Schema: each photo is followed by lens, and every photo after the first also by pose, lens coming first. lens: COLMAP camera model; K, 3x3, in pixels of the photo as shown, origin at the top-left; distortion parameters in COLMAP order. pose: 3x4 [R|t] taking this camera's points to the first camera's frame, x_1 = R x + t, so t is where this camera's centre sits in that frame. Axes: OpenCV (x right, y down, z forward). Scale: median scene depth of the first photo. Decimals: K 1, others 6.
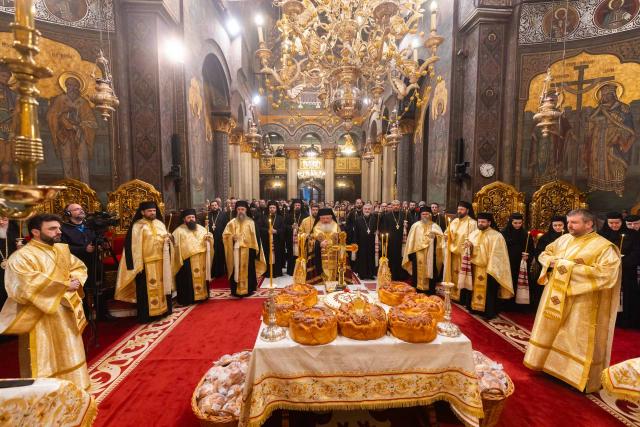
lens RADIAL K [[284.7, 0, 319.6], [0, 284.7, 211.4], [0, 0, 1]] dist [0.002510, 0.000125]
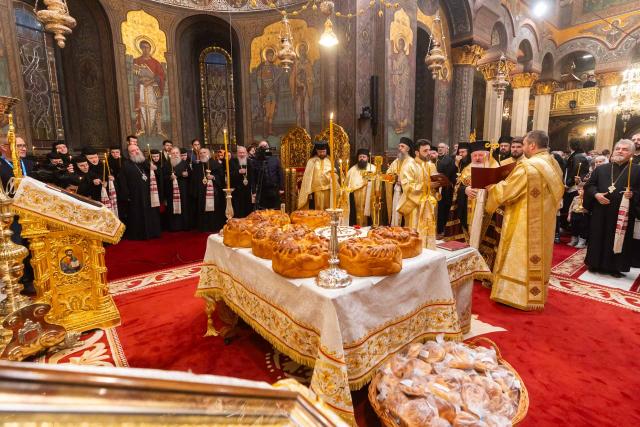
lens RADIAL K [[323.2, 0, 338.3], [0, 323.2, 202.8], [0, 0, 1]] dist [0.003582, -0.000010]
pose [[0.608500, 0.111888, -0.785626, 0.432786], [-0.042881, 0.993200, 0.108238, 0.065236], [0.792394, -0.032174, 0.609160, 0.233615]]
